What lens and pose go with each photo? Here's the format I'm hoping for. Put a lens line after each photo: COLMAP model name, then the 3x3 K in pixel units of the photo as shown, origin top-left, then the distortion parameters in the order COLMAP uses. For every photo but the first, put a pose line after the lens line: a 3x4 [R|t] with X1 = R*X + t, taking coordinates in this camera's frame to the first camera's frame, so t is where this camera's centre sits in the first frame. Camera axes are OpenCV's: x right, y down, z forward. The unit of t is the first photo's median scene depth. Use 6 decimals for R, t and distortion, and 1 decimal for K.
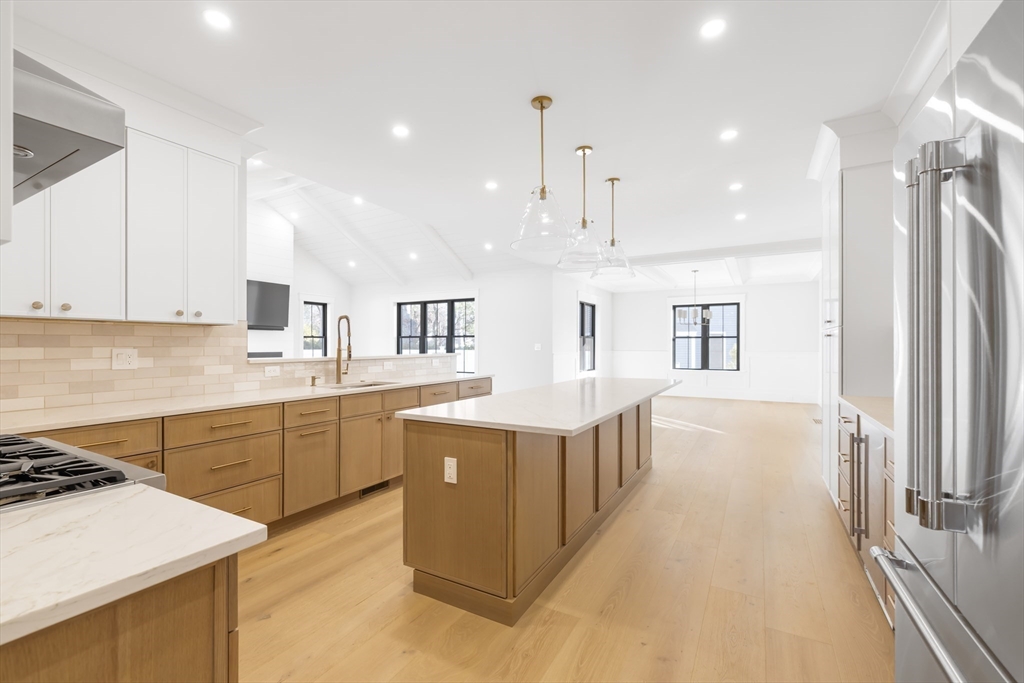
lens RADIAL K [[438.0, 0, 500.9], [0, 438.0, 343.5], [0, 0, 1]] dist [0.014923, -0.000162]
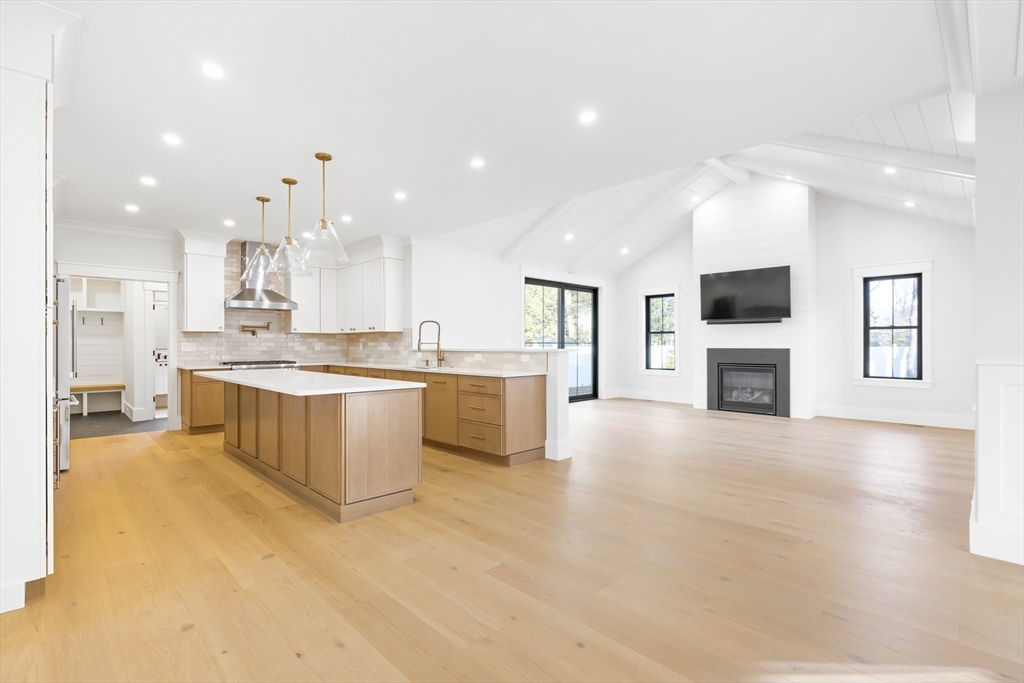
lens RADIAL K [[481.7, 0, 512.0], [0, 481.7, 341.5], [0, 0, 1]] dist [-0.003032, -0.000317]
pose [[-0.272706, -0.003685, -0.962090, 1.642991], [0.007359, 0.999955, -0.005916, 0.027165], [0.962069, -0.008693, -0.272667, 2.447284]]
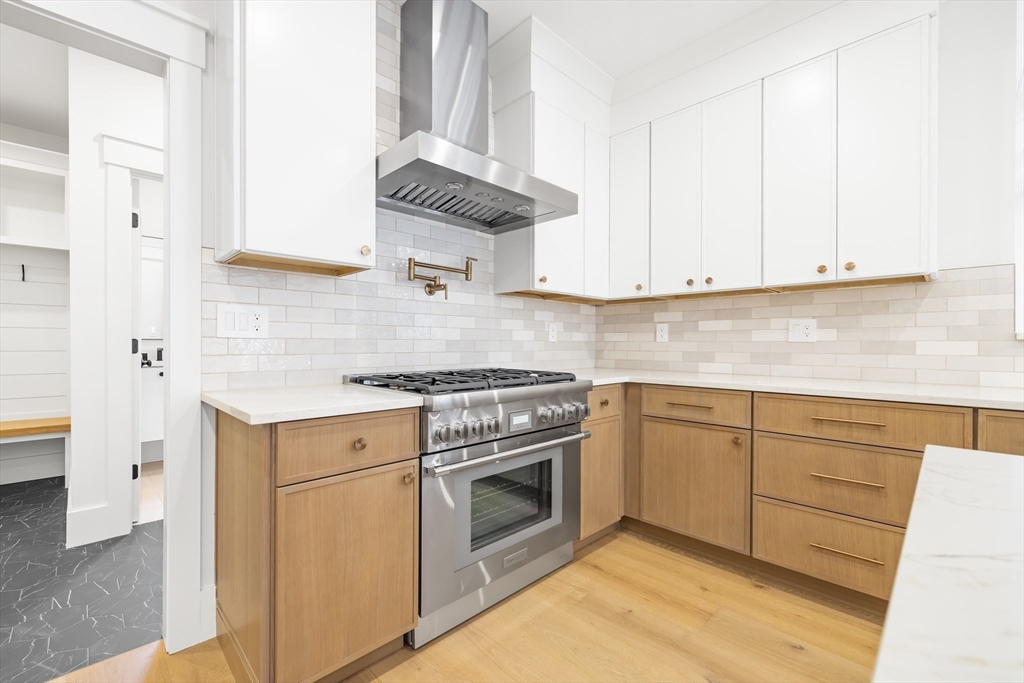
lens RADIAL K [[438.0, 0, 500.9], [0, 438.0, 343.5], [0, 0, 1]] dist [0.014923, -0.000162]
pose [[-0.274037, -0.001649, -0.961718, 0.176958], [0.002083, 0.999995, -0.002308, 0.061231], [0.961717, -0.002635, -0.274032, 0.645627]]
